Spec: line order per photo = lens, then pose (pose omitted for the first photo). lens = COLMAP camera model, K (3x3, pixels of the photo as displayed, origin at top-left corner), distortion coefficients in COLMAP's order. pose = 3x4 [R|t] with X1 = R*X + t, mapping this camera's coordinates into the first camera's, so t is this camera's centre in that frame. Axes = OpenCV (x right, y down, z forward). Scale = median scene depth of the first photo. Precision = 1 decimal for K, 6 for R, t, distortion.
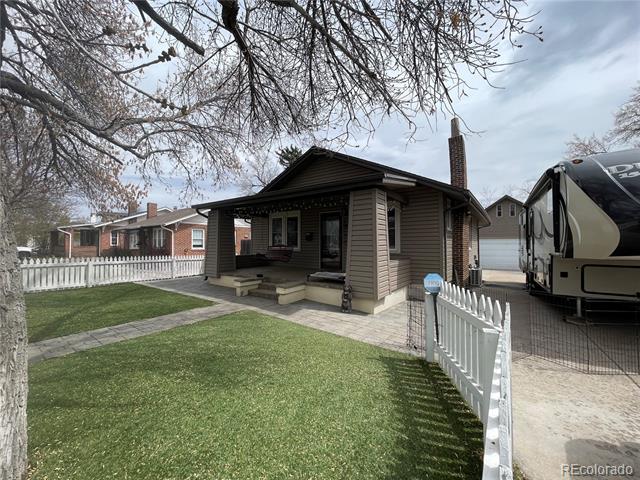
lens RADIAL K [[256.4, 0, 317.4], [0, 256.4, 240.2], [0, 0, 1]] dist [-0.003939, 0.002250]
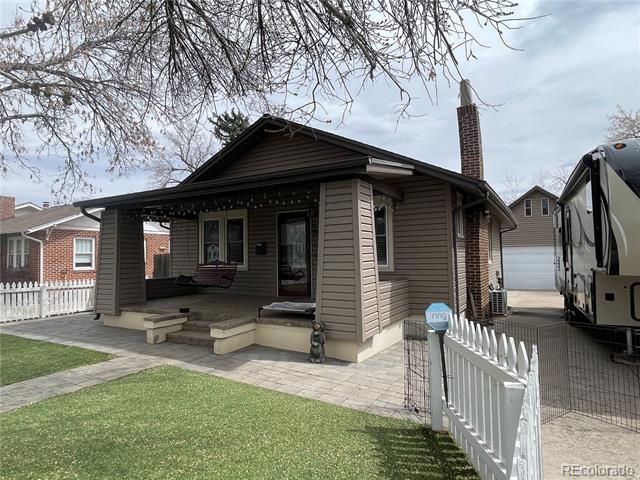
lens RADIAL K [[383.4, 0, 314.9], [0, 383.4, 240.1], [0, 0, 1]] dist [-0.005261, 0.000212]
pose [[0.994171, -0.011527, 0.107199, 0.002172], [0.014562, 0.999514, -0.027569, -0.008801], [-0.106829, 0.028969, 0.993855, -0.006570]]
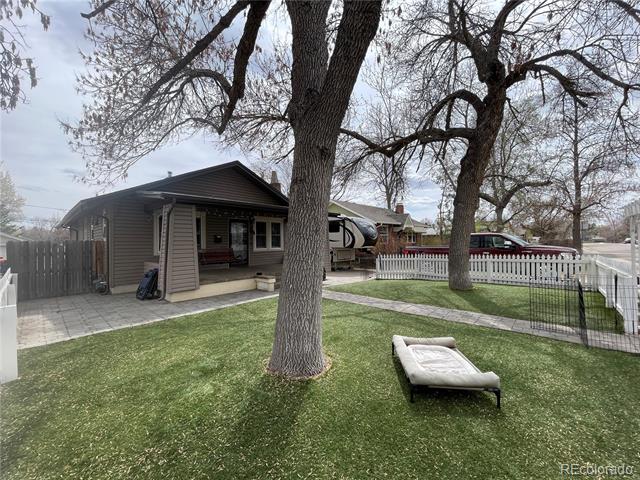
lens RADIAL K [[256.4, 0, 316.1], [0, 256.4, 239.7], [0, 0, 1]] dist [-0.003939, 0.002250]
pose [[0.113337, 0.008298, 0.993522, -1.532417], [-0.005032, 0.999957, -0.007778, -0.007271], [-0.993544, -0.004118, 0.113374, 0.715064]]
